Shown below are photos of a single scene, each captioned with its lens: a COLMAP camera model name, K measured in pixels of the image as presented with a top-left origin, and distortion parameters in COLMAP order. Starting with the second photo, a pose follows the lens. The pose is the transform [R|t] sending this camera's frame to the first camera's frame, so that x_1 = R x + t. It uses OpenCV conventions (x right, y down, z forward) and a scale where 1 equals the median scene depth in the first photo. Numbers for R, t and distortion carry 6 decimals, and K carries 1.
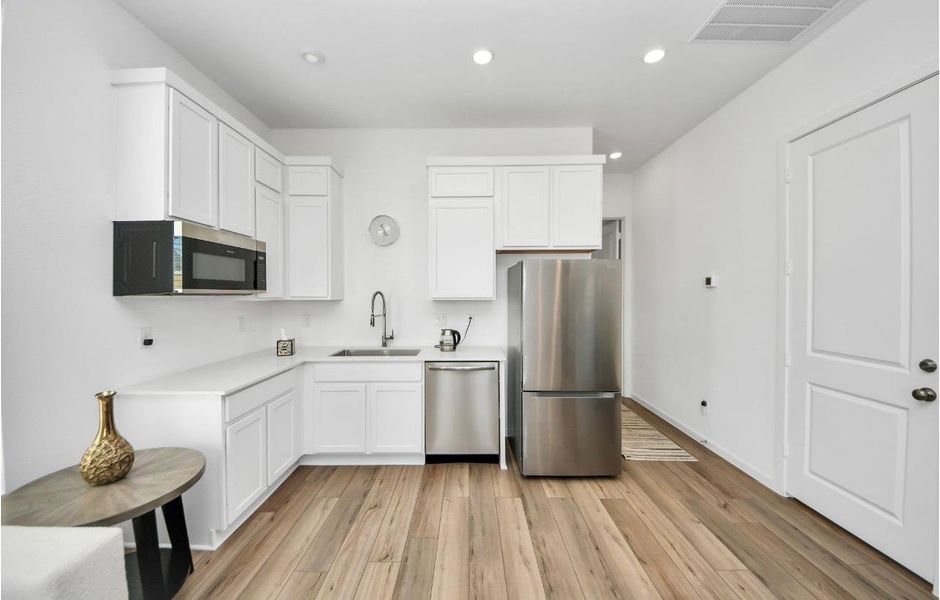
lens RADIAL K [[334.5, 0, 466.8], [0, 334.5, 301.6], [0, 0, 1]] dist [-0.024946, -0.001551]
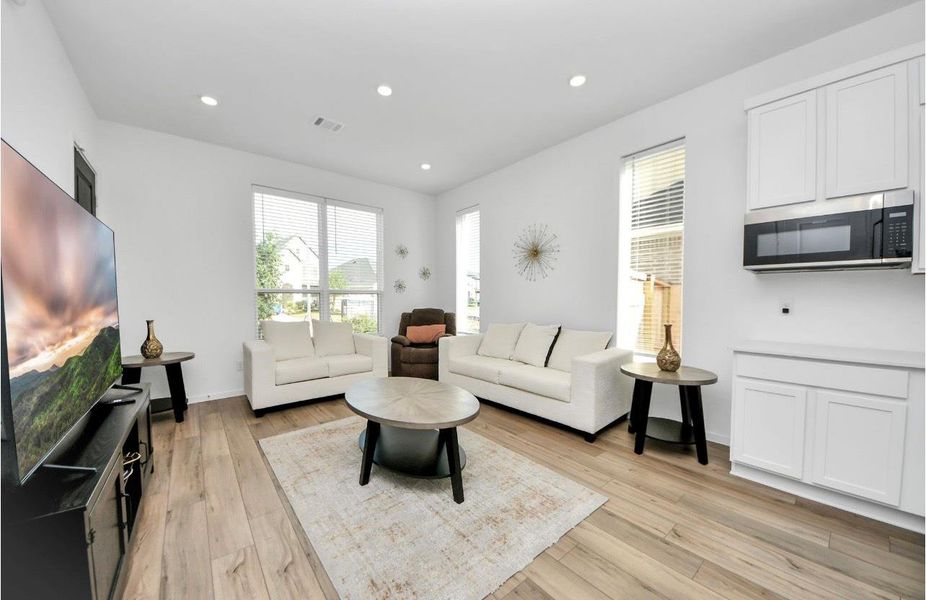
lens RADIAL K [[338.8, 0, 466.0], [0, 338.8, 308.4], [0, 0, 1]] dist [0.005340, -0.003106]
pose [[-0.767167, 0.016453, -0.641237, 0.686294], [-0.018126, 0.998716, 0.047311, 0.068127], [0.641192, 0.047919, -0.765883, 1.074901]]
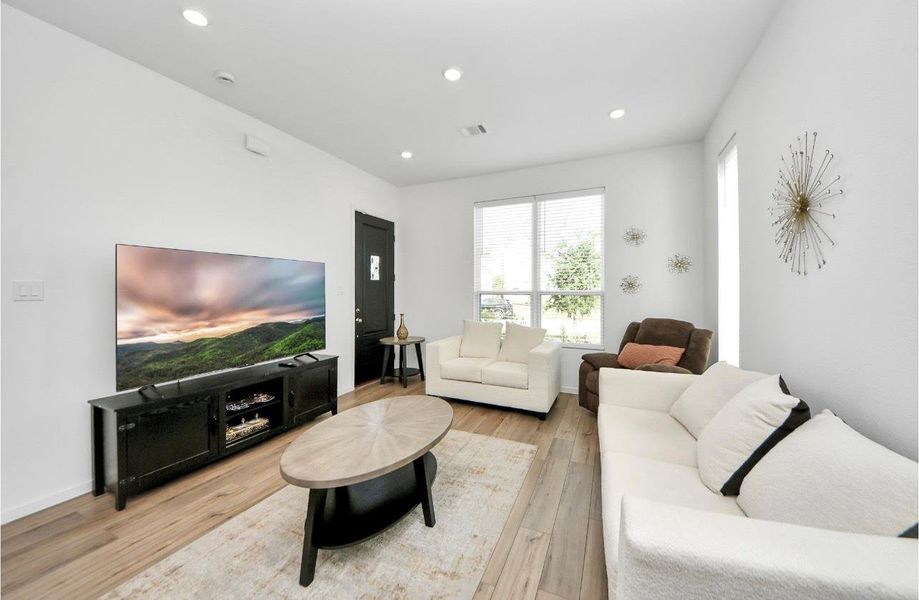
lens RADIAL K [[336.2, 0, 457.1], [0, 336.2, 286.1], [0, 0, 1]] dist [0.005340, -0.003106]
pose [[-0.907803, -0.001291, 0.419396, -0.456025], [0.006362, 0.999838, 0.016849, 0.001429], [-0.419349, 0.017964, -0.907647, 0.877130]]
